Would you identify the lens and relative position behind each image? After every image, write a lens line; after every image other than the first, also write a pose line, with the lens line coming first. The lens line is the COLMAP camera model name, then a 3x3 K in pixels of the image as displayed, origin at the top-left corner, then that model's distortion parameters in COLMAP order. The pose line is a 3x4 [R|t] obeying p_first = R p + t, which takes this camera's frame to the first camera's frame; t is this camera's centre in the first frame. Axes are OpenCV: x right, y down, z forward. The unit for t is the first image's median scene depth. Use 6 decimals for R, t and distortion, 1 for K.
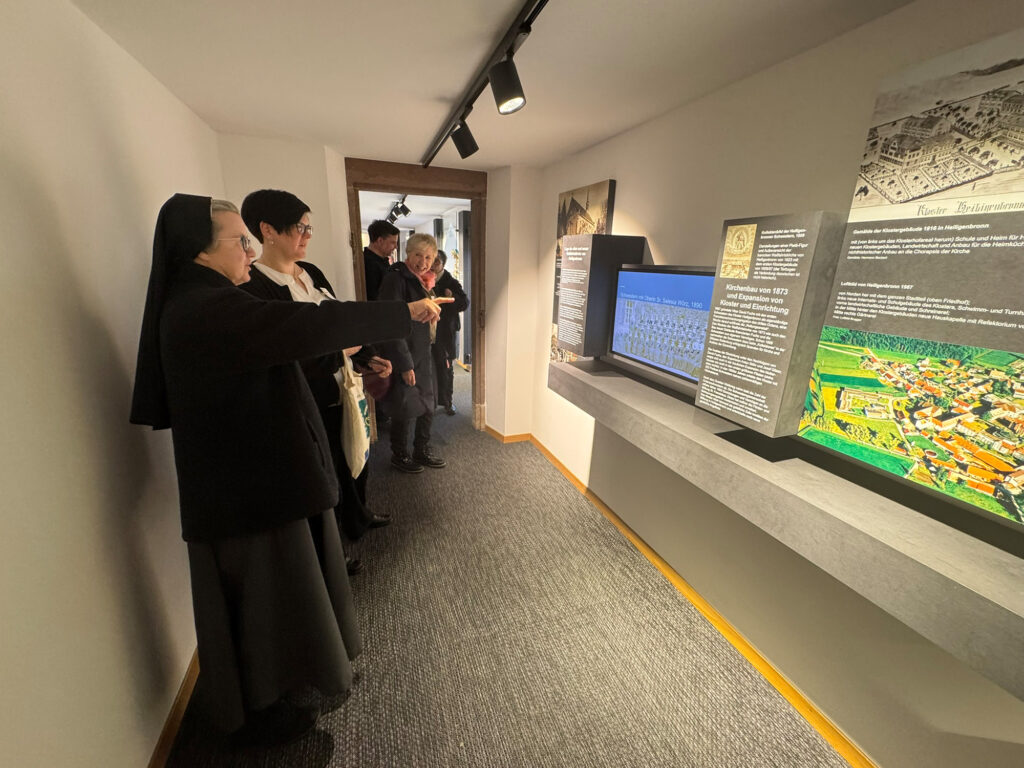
lens RADIAL K [[413.9, 0, 508.4], [0, 413.9, 377.5], [0, 0, 1]] dist [-0.001668, 0.001674]
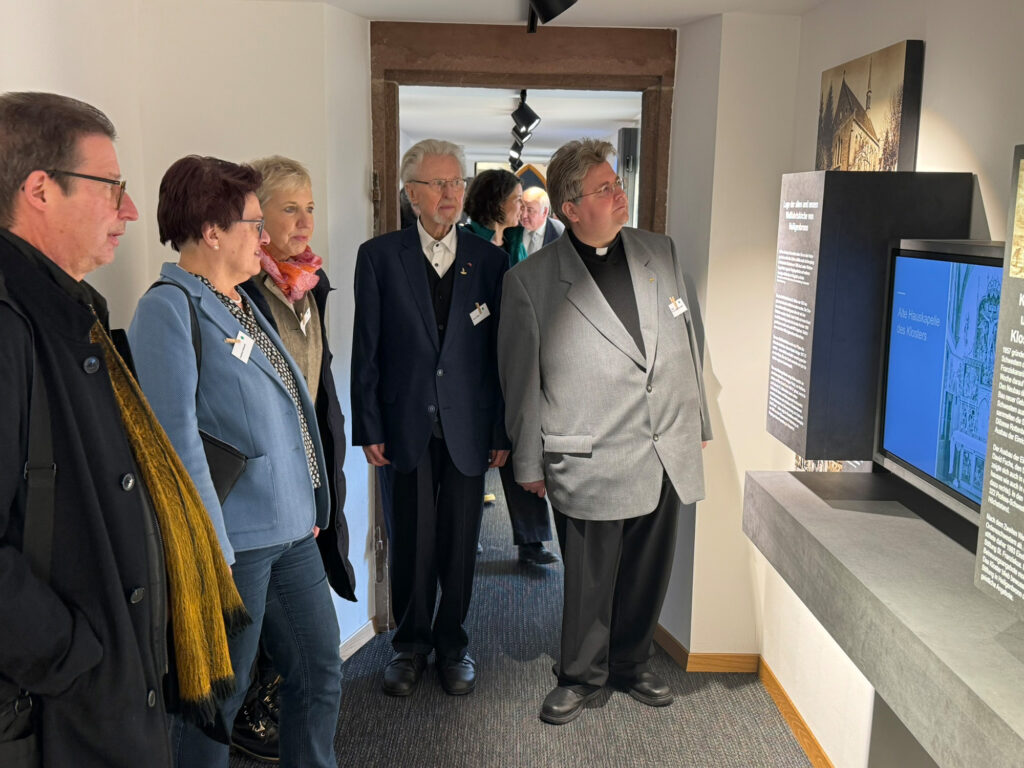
lens RADIAL K [[1053.8, 0, 511.8], [0, 1053.8, 384.1], [0, 0, 1]] dist [0.044560, 0.000000]
pose [[0.949407, 0.042633, -0.311142, 0.392639], [-0.079906, 0.990930, -0.108043, 0.022279], [0.303714, 0.127439, 0.944202, -0.160444]]
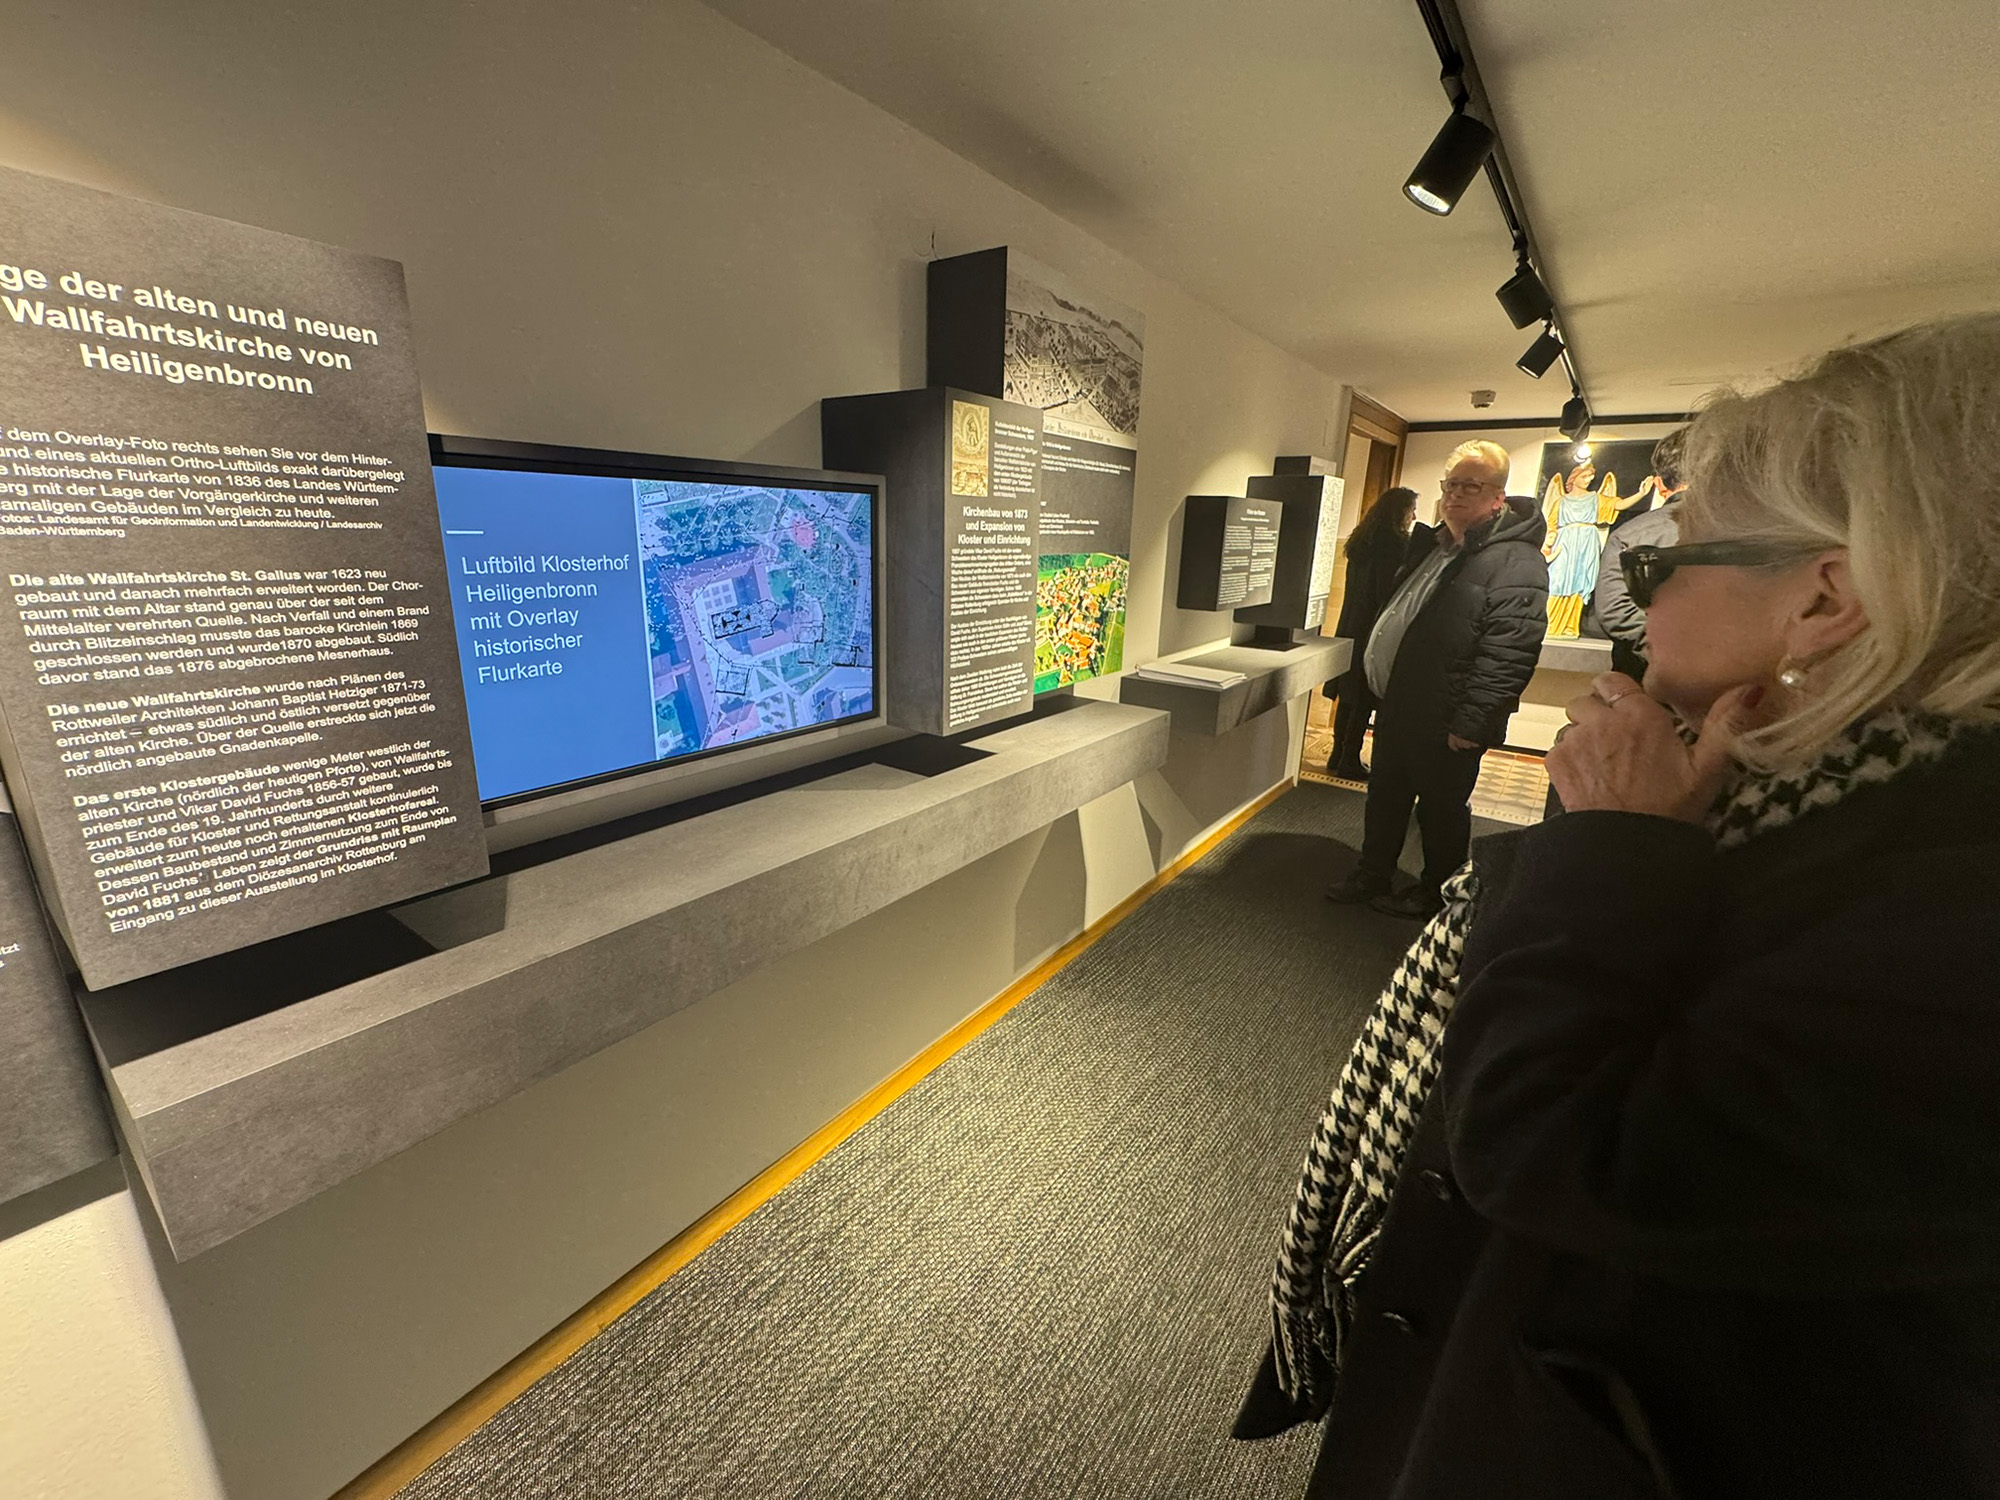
lens RADIAL K [[808.5, 0, 997.6], [0, 808.5, 742.5], [0, 0, 1]] dist [-0.001668, 0.001674]
pose [[-0.553169, -0.257638, 0.792229, -0.482366], [0.185327, 0.889088, 0.418540, -0.407599], [-0.812193, 0.378345, -0.444069, 1.634576]]
